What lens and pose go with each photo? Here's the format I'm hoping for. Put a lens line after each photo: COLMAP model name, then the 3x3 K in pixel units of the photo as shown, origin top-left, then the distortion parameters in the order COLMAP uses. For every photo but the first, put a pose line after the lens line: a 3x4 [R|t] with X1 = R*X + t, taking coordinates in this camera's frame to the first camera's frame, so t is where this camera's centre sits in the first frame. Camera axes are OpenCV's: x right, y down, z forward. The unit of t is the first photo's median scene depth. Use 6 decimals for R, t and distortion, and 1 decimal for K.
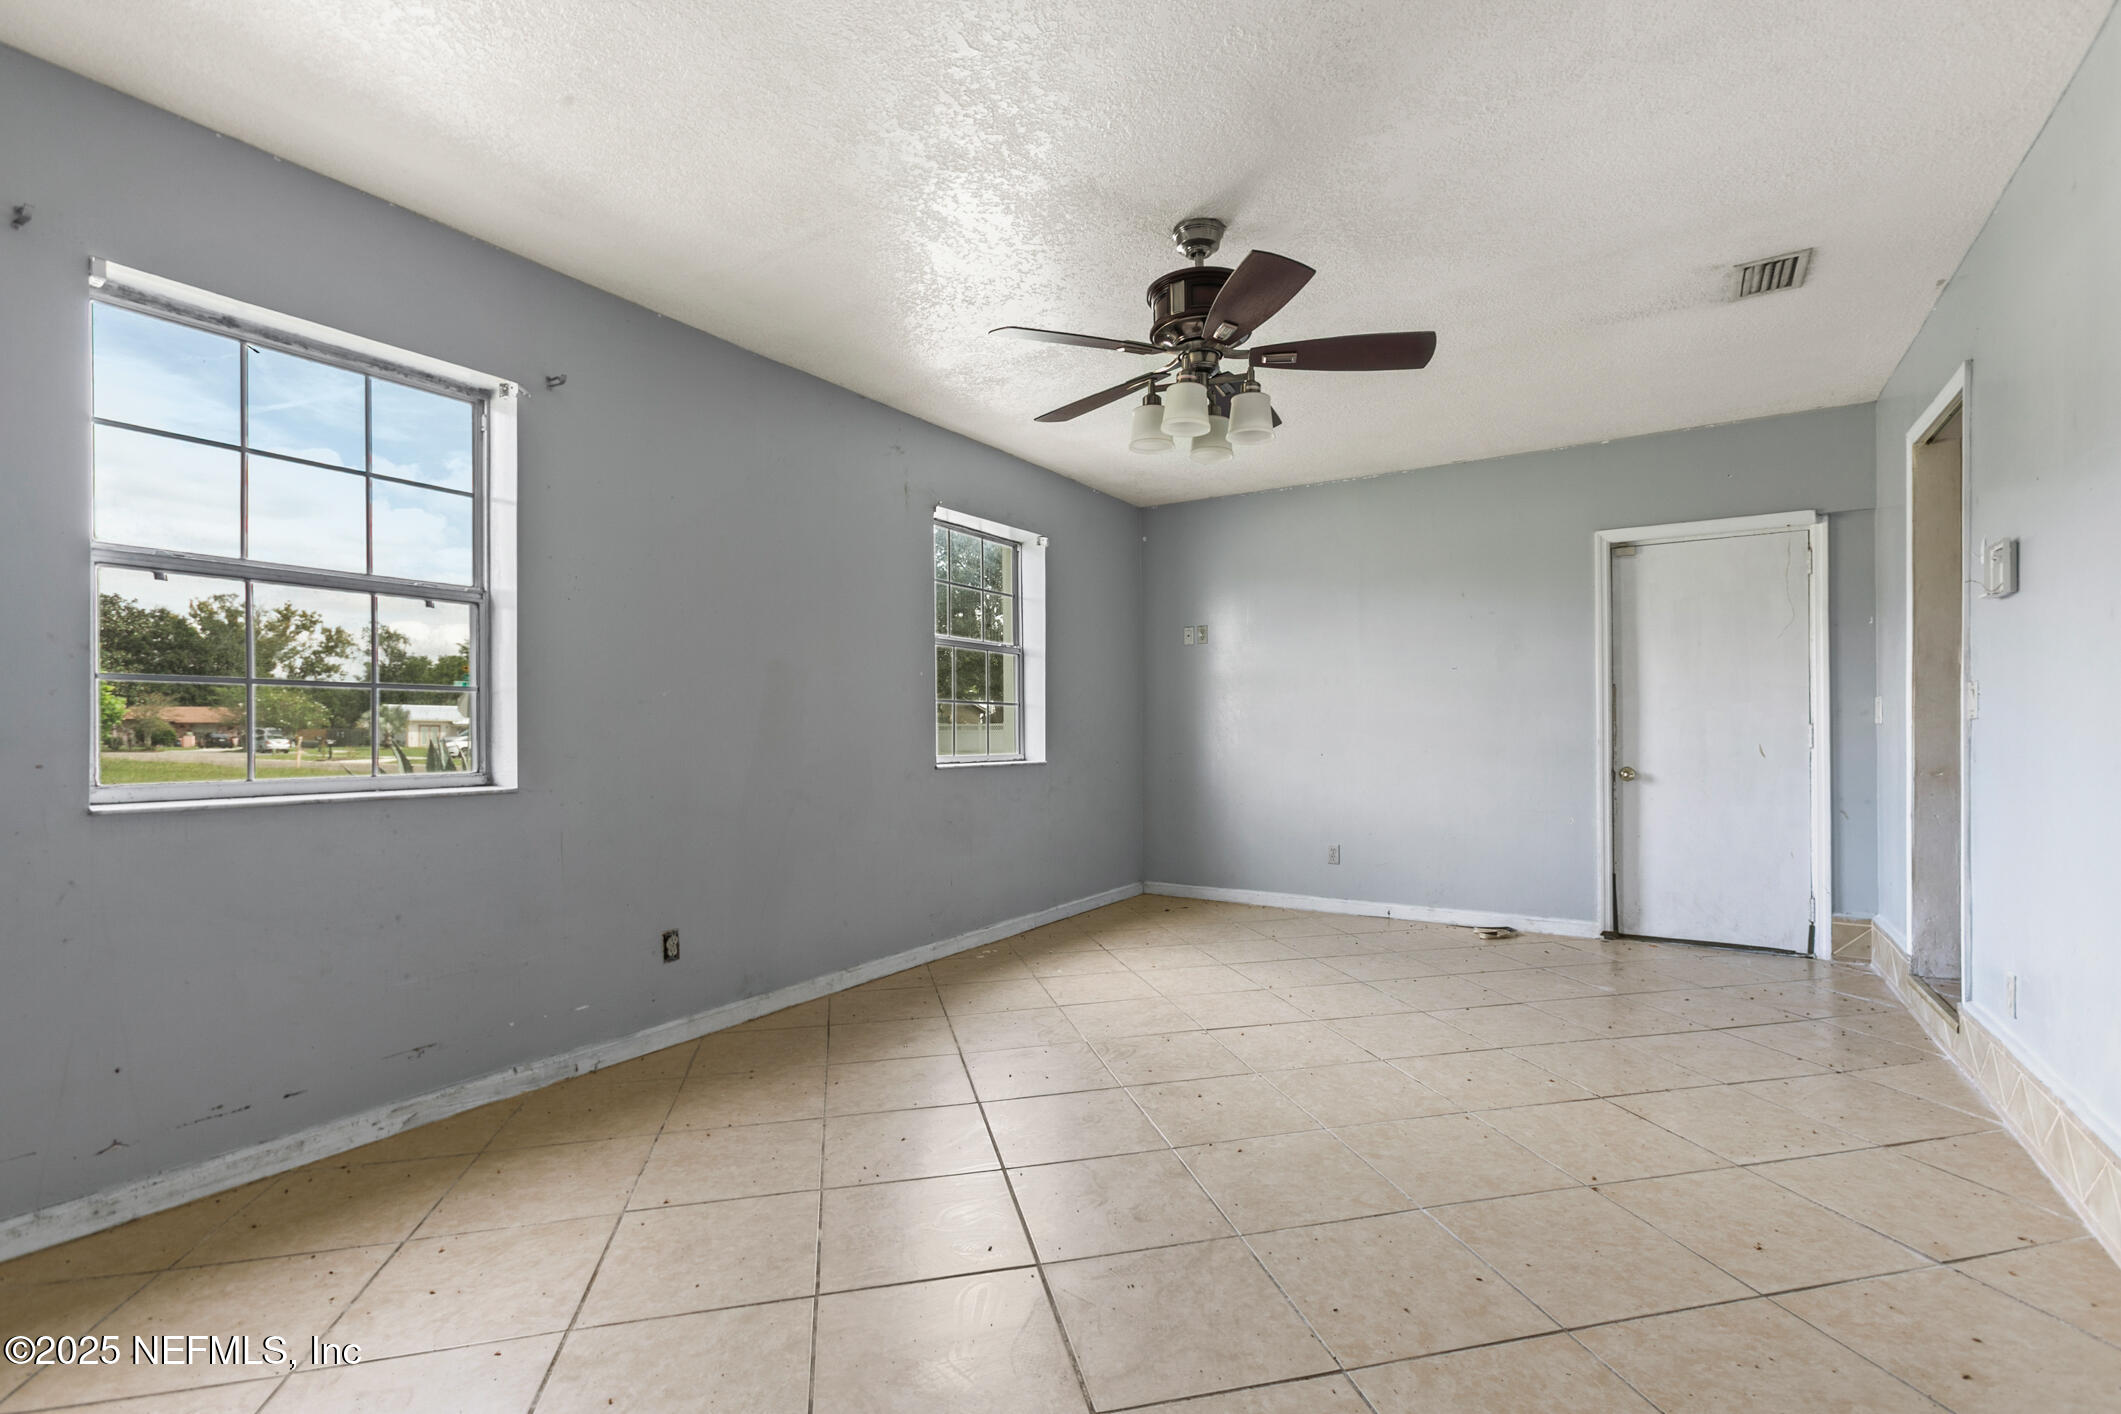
lens RADIAL K [[934.8, 0, 1071.8], [0, 934.8, 730.5], [0, 0, 1]] dist [-0.002857, 0.000324]
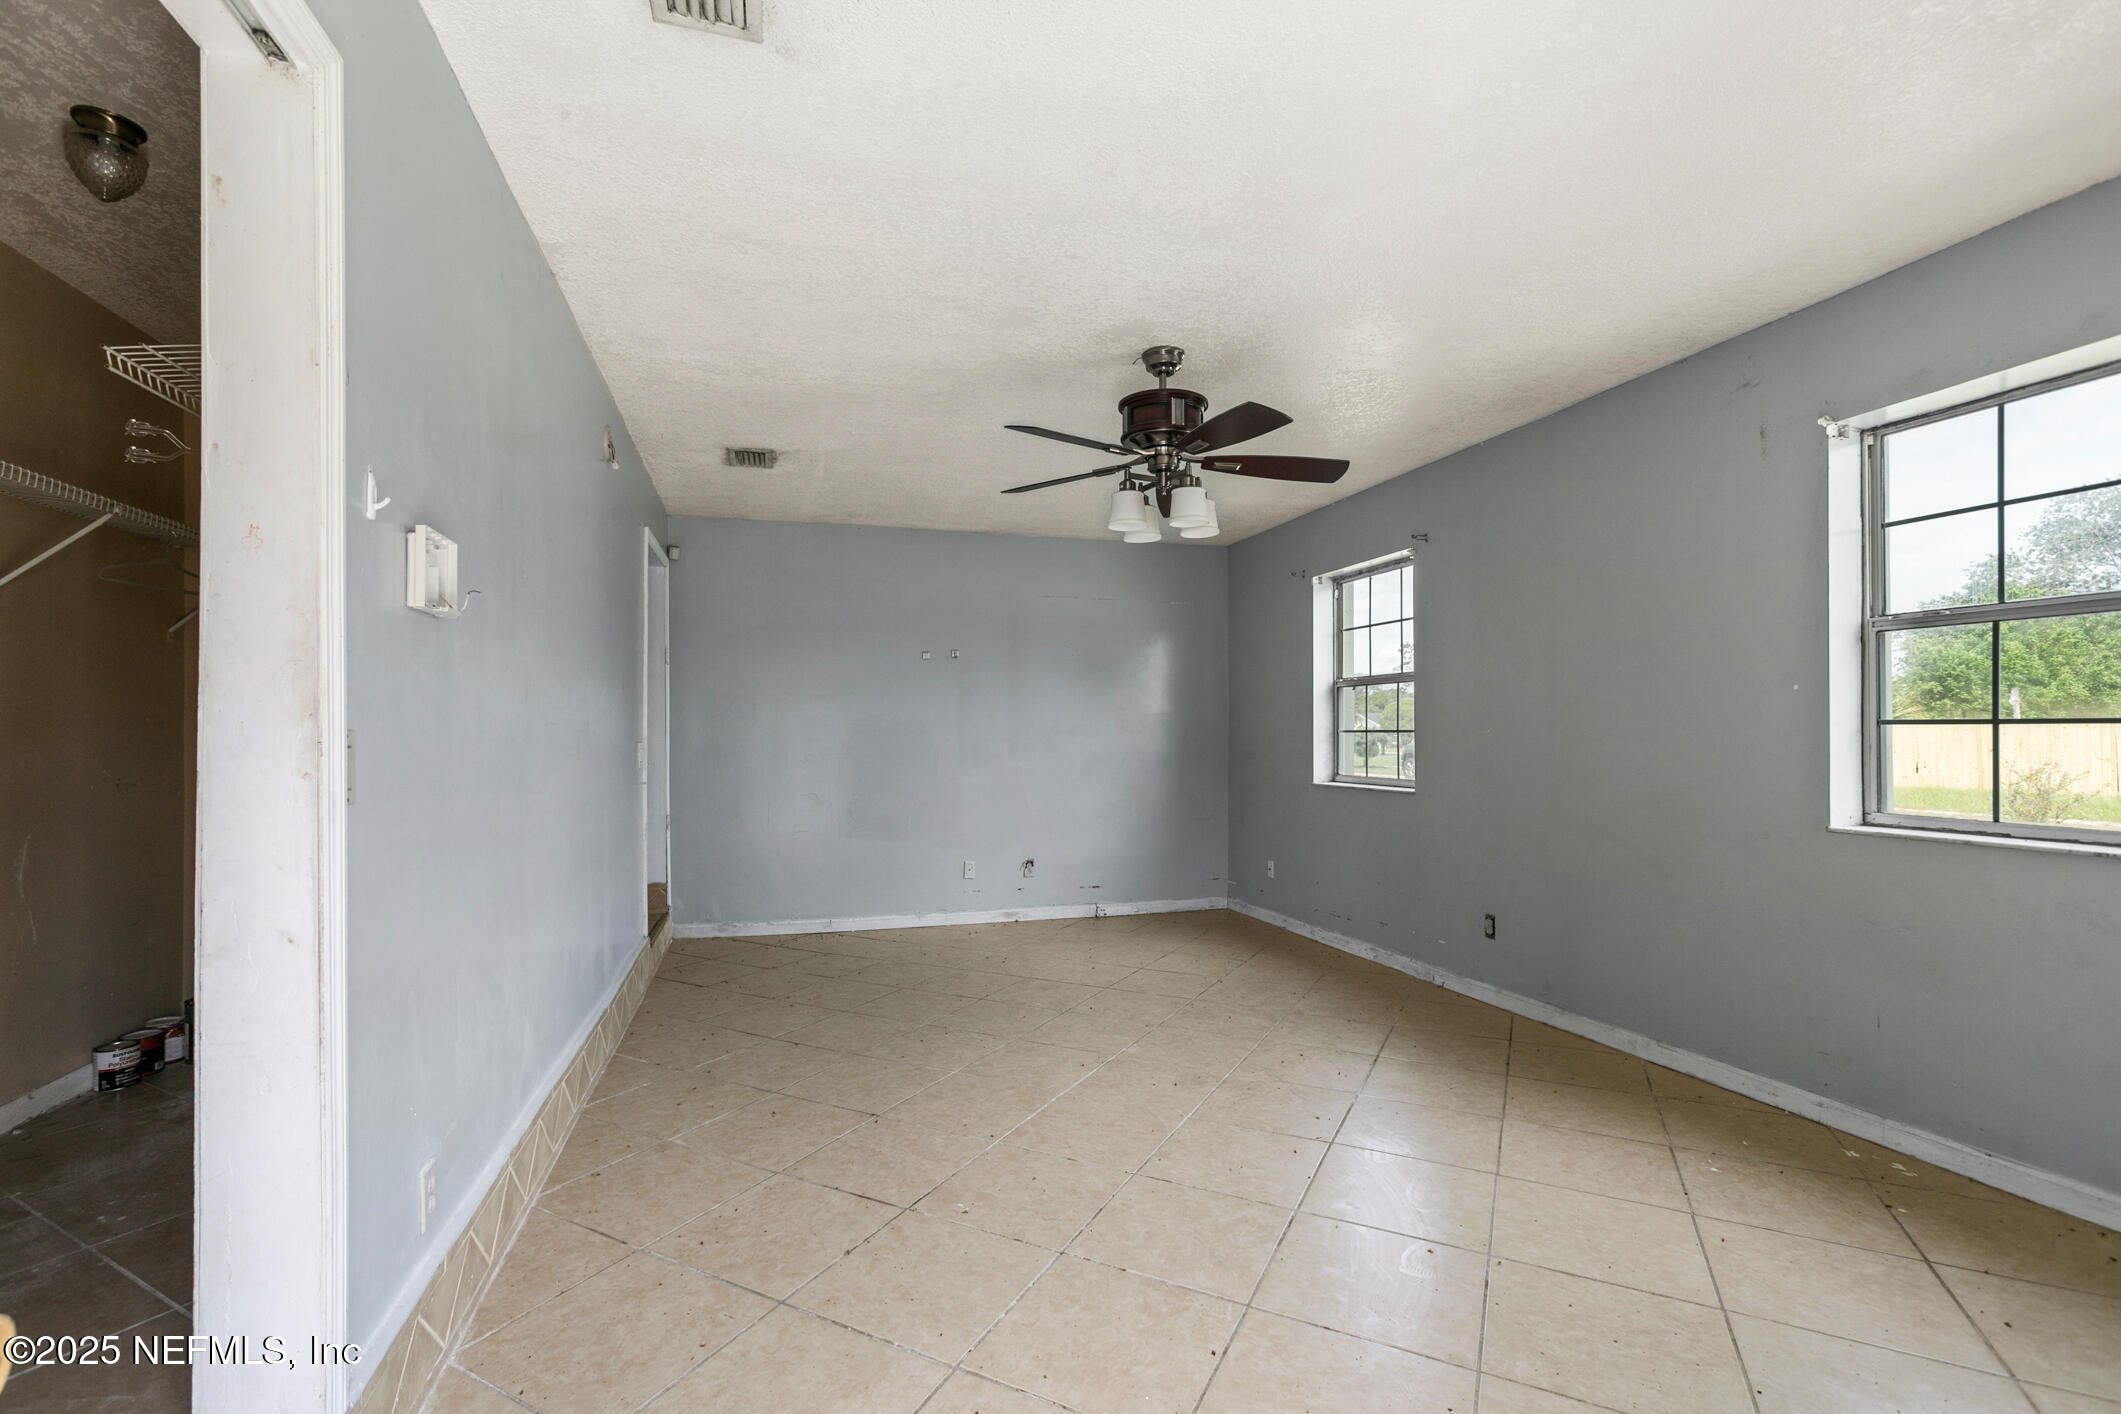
lens RADIAL K [[959.0, 0, 1056.3], [0, 959.0, 713.8], [0, 0, 1]] dist [-0.025051, 0.000145]
pose [[-0.651282, -0.009476, -0.758776, 1.105099], [0.007237, 0.999799, -0.018697, -0.048866], [0.758801, -0.017668, -0.651083, 1.618582]]
